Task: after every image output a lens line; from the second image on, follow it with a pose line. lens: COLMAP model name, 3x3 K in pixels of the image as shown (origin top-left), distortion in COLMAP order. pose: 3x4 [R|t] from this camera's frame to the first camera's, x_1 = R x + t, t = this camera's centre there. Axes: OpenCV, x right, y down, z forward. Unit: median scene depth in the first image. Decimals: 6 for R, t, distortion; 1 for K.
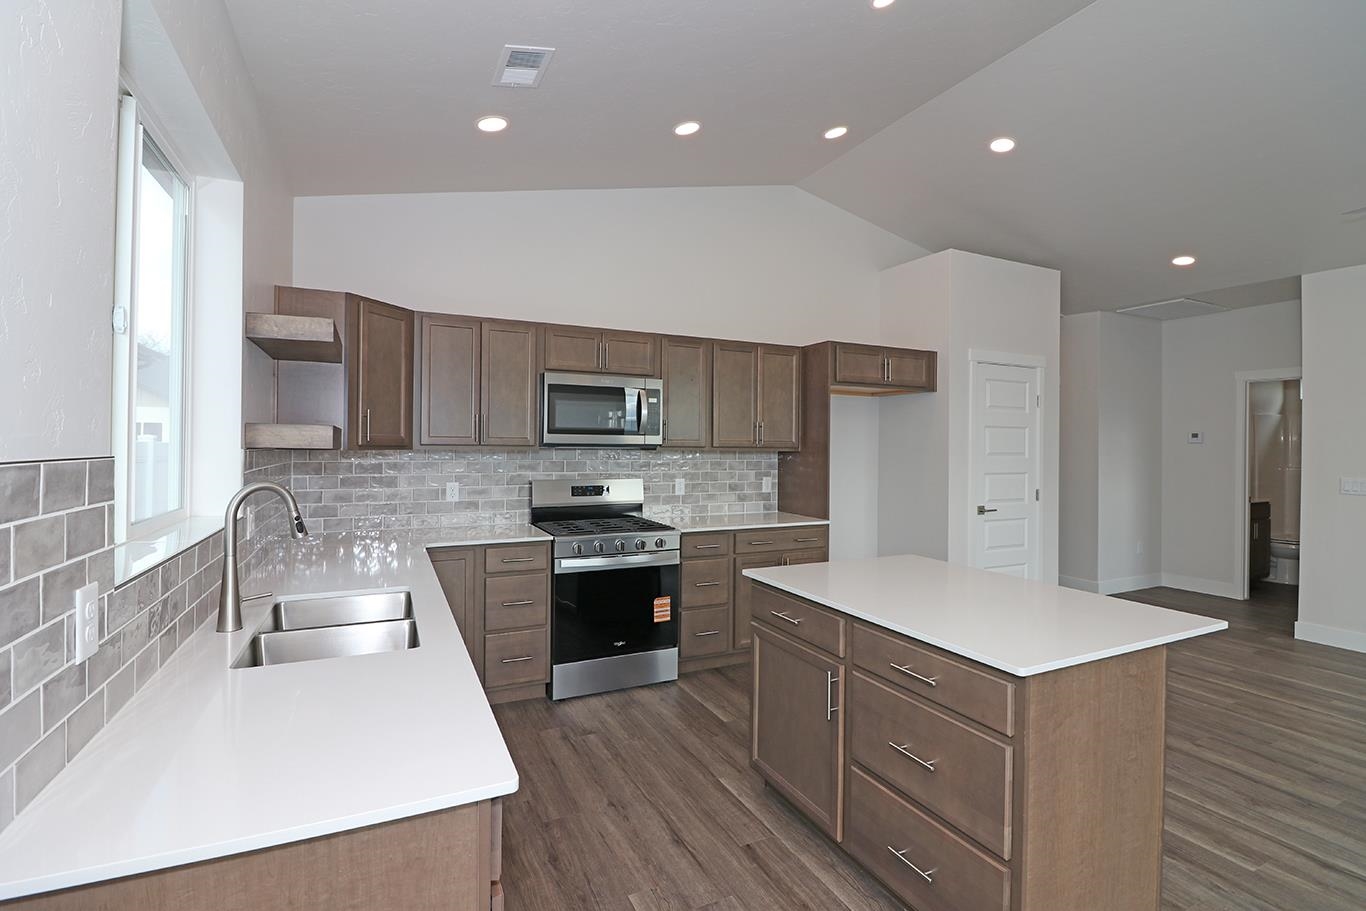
lens RADIAL K [[626.5, 0, 680.0], [0, 626.5, 444.3], [0, 0, 1]] dist [-0.000233, -0.011995]
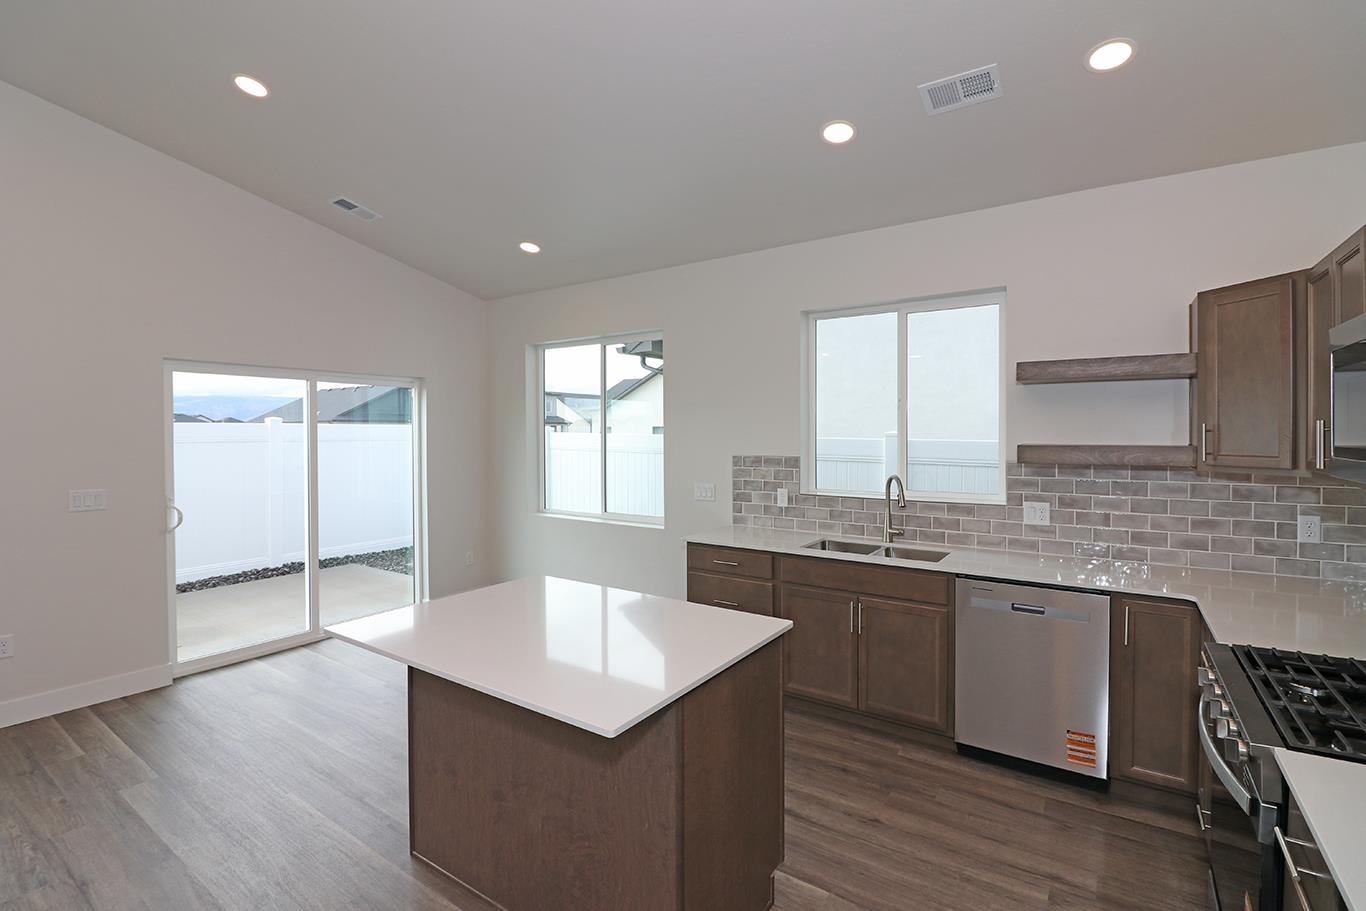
lens RADIAL K [[627.9, 0, 678.6], [0, 627.9, 439.6], [0, 0, 1]] dist [-0.002116, -0.011860]
pose [[-0.867619, -0.000821, -0.497228, 0.434604], [-0.005144, 0.999960, 0.007325, -0.029668], [0.497203, 0.008913, -0.867589, 1.111421]]
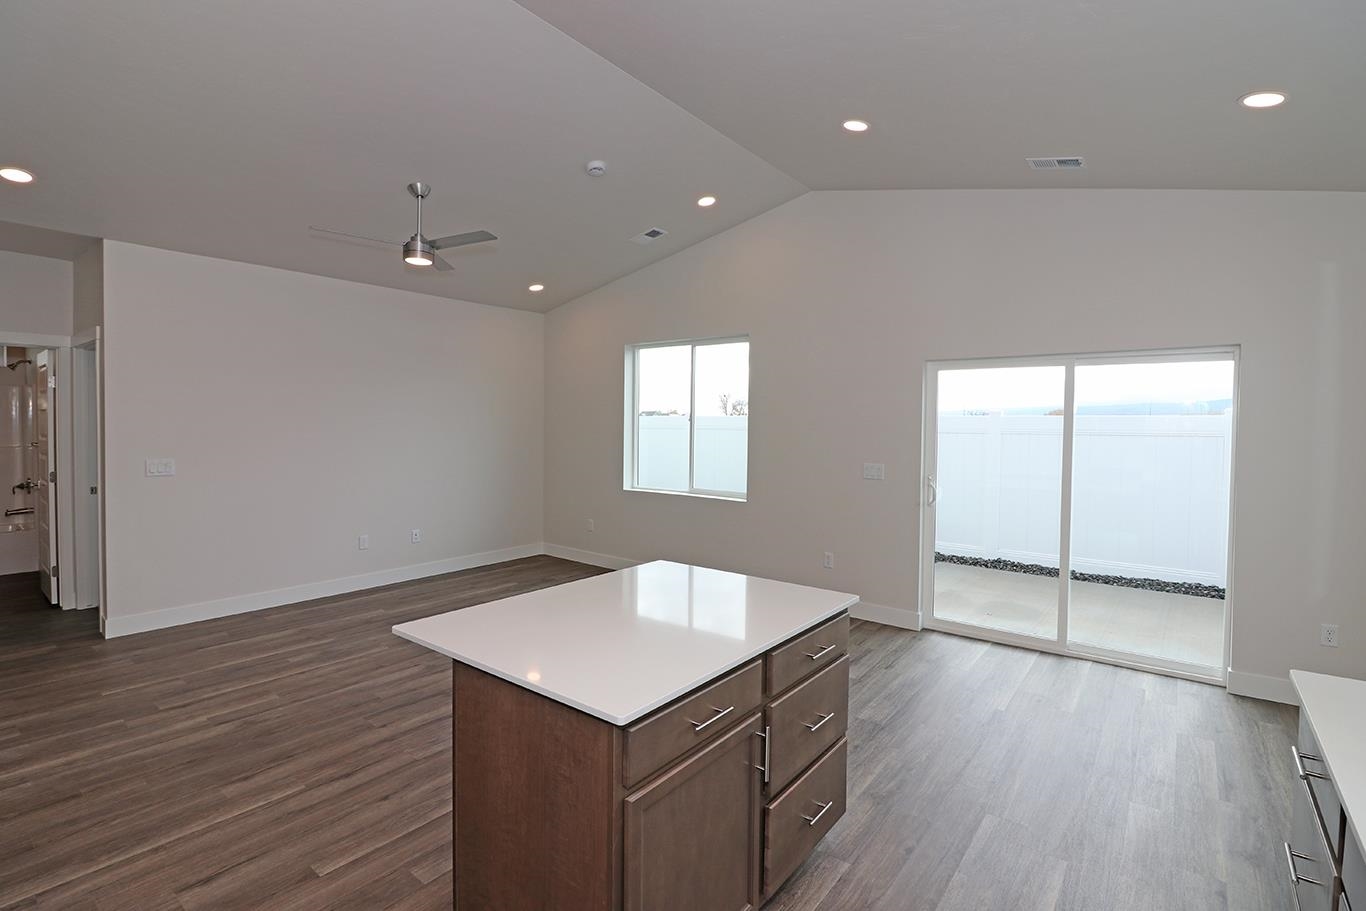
lens RADIAL K [[639.6, 0, 680.9], [0, 639.6, 440.7], [0, 0, 1]] dist [0.000989, -0.013796]
pose [[-0.445082, -0.037203, 0.894717, -0.255982], [-0.015579, 0.999307, 0.033802, -0.028950], [-0.895354, 0.001106, -0.445353, 0.805783]]
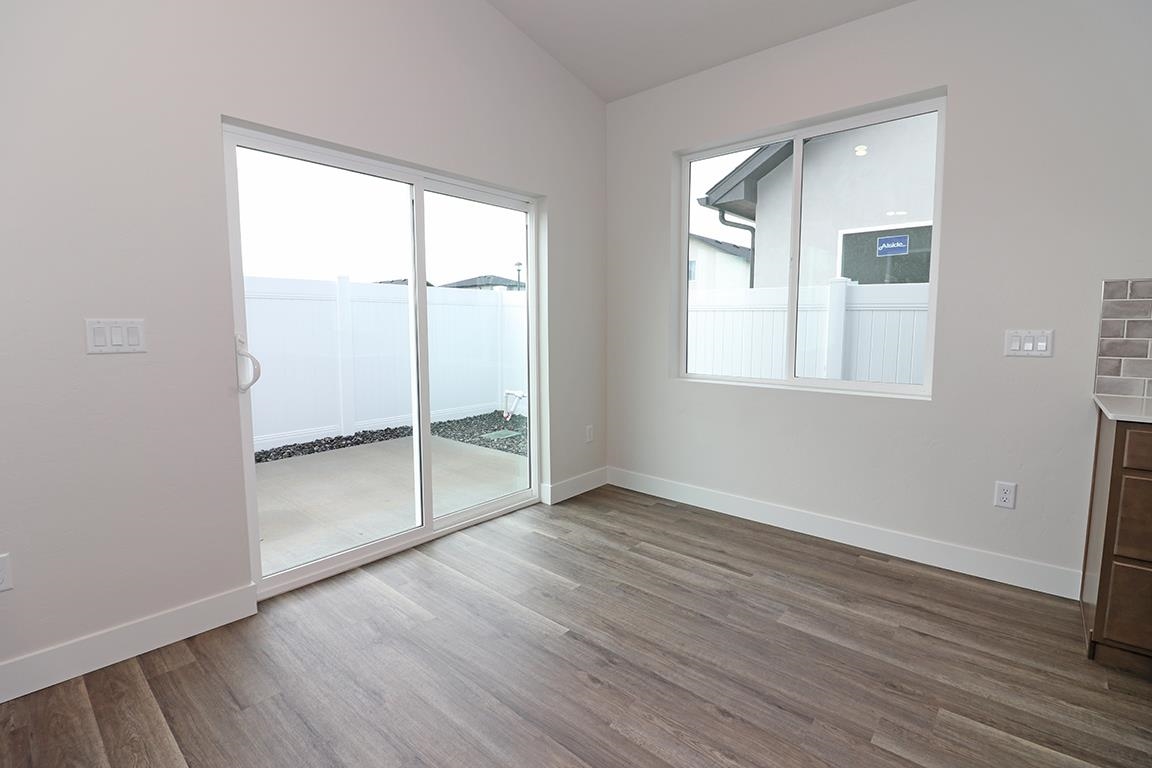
lens RADIAL K [[528.3, 0, 573.5], [0, 528.3, 374.6], [0, 0, 1]] dist [-0.000233, -0.011995]
pose [[-0.919862, 0.030360, -0.391065, 0.542984], [-0.006502, 0.995683, 0.092591, 0.059926], [0.392188, 0.087713, -0.915694, 0.477911]]
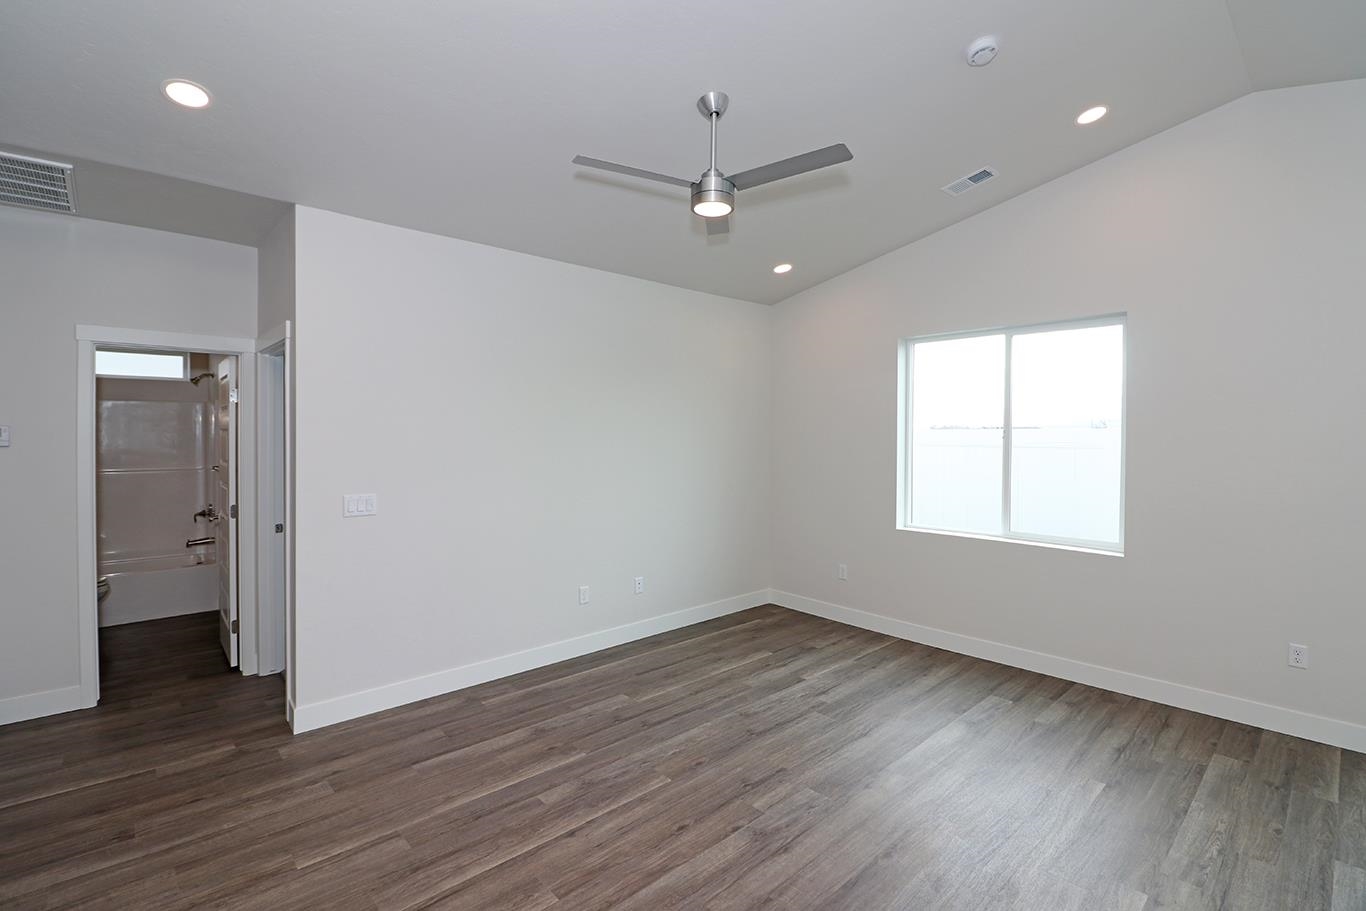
lens RADIAL K [[626.5, 0, 680.0], [0, 626.5, 444.3], [0, 0, 1]] dist [-0.000233, -0.011995]
pose [[-0.291443, -0.025599, 0.956246, 0.265905], [-0.009459, 0.999670, 0.023879, -0.035771], [-0.956541, -0.002086, -0.291589, 0.975382]]
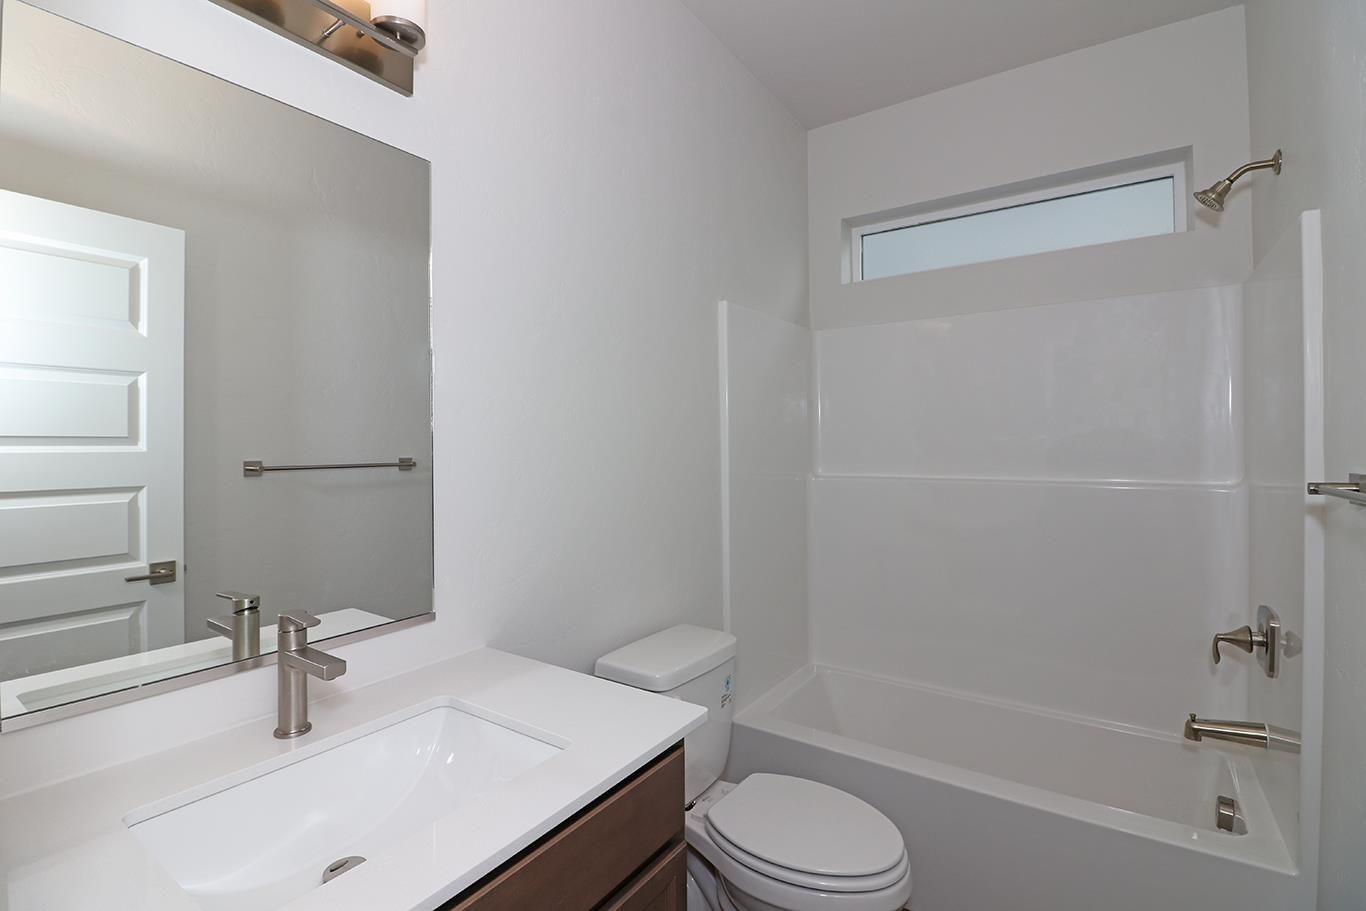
lens RADIAL K [[626.5, 0, 680.0], [0, 626.5, 444.3], [0, 0, 1]] dist [-0.000233, -0.011995]
pose [[0.866731, -0.011532, 0.498642, 1.476370], [0.010518, 0.999933, 0.004844, 0.035057], [-0.498664, 0.001046, 0.866795, 1.456853]]
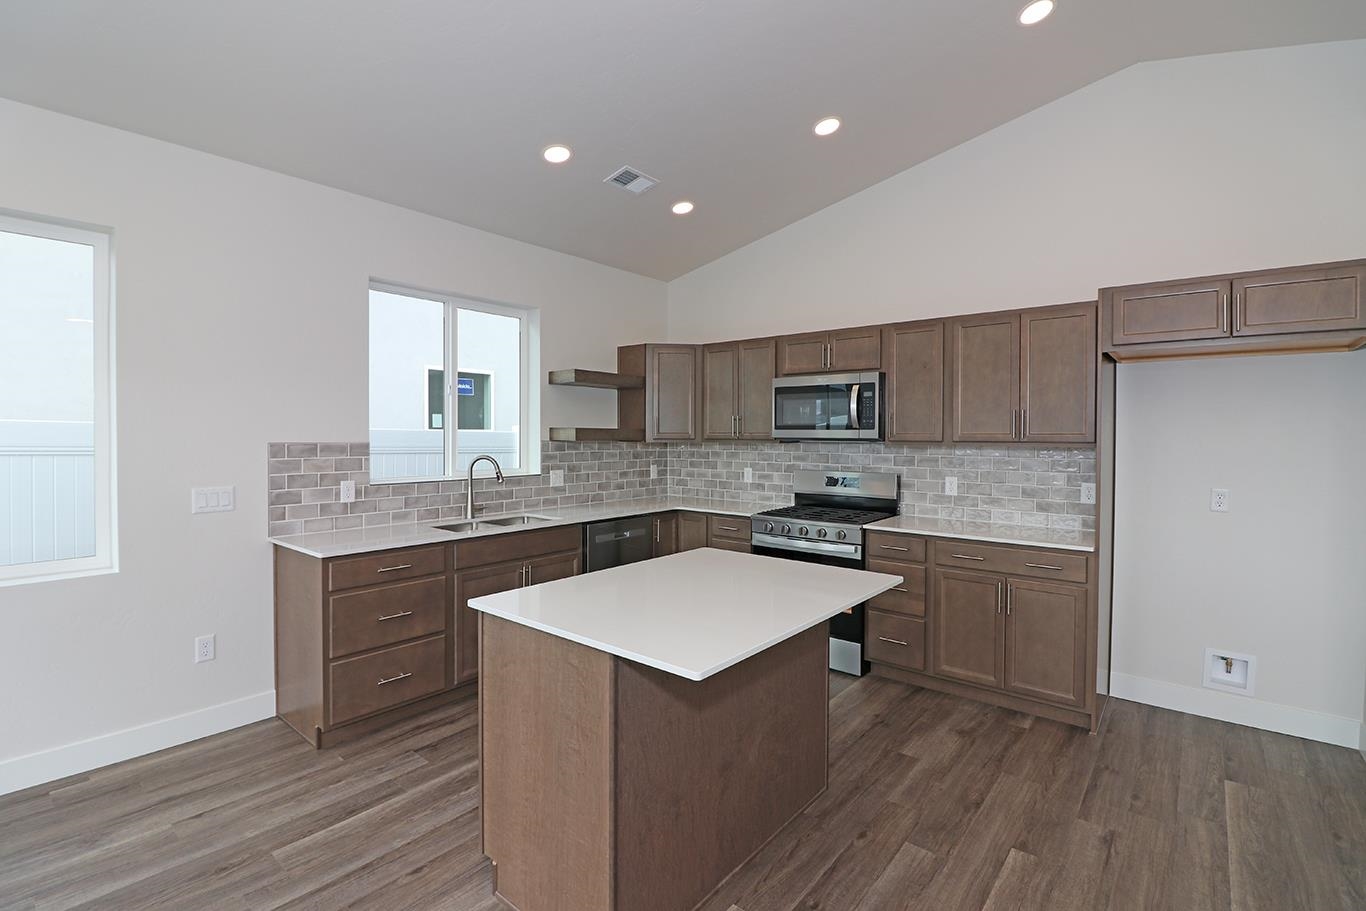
lens RADIAL K [[627.9, 0, 678.6], [0, 627.9, 439.6], [0, 0, 1]] dist [-0.002116, -0.011860]
pose [[0.416493, 0.000462, -0.909139, 0.763540], [0.000025, 1.000000, 0.000519, 0.001475], [0.909139, -0.000239, 0.416493, 0.323594]]
